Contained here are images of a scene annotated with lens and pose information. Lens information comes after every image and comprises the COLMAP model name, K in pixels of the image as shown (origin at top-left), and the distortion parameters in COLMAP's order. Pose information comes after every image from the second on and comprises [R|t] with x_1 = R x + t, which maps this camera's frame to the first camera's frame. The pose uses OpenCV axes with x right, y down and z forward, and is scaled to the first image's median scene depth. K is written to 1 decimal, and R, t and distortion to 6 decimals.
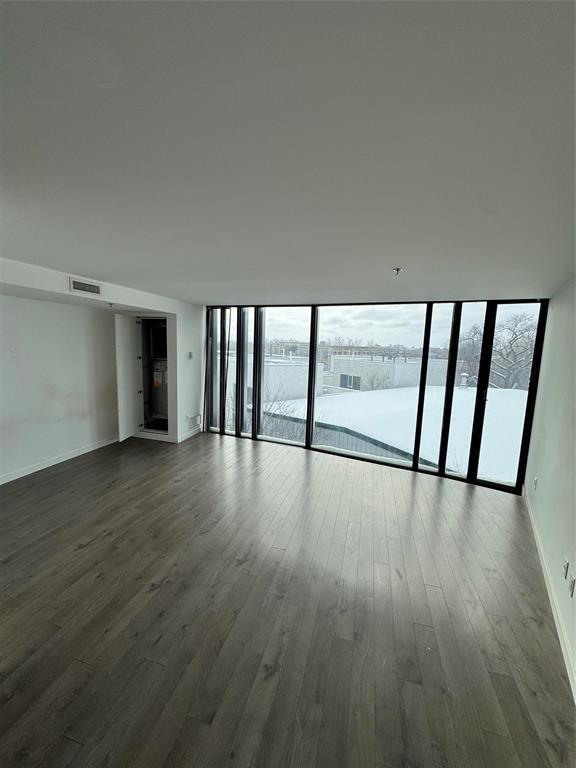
lens RADIAL K [[306.8, 0, 288.7], [0, 306.8, 384.1], [0, 0, 1]] dist [-0.001761, 0.000104]
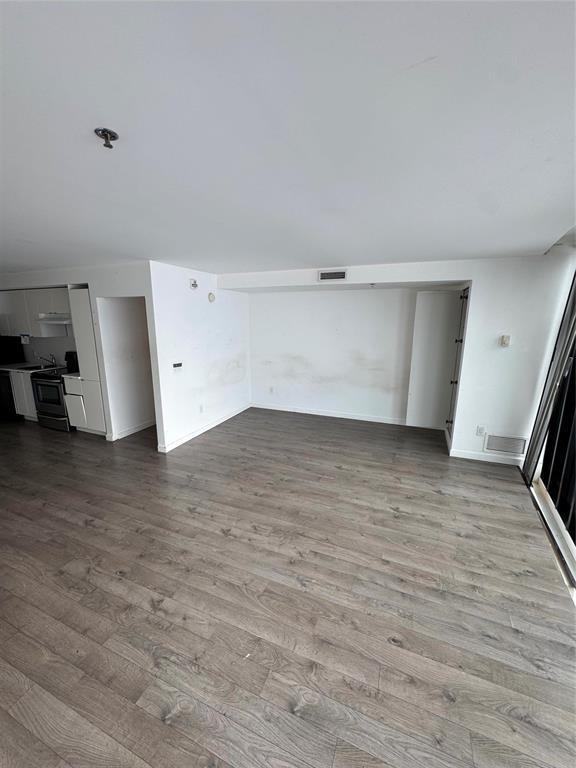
lens RADIAL K [[306.8, 0, 288.0], [0, 306.8, 383.0], [0, 0, 1]] dist [-0.001761, 0.000104]
pose [[-0.126633, 0.174196, -0.976535, 0.627363], [-0.136559, 0.972025, 0.191100, -0.114370], [0.982505, 0.157554, -0.099302, 1.039329]]
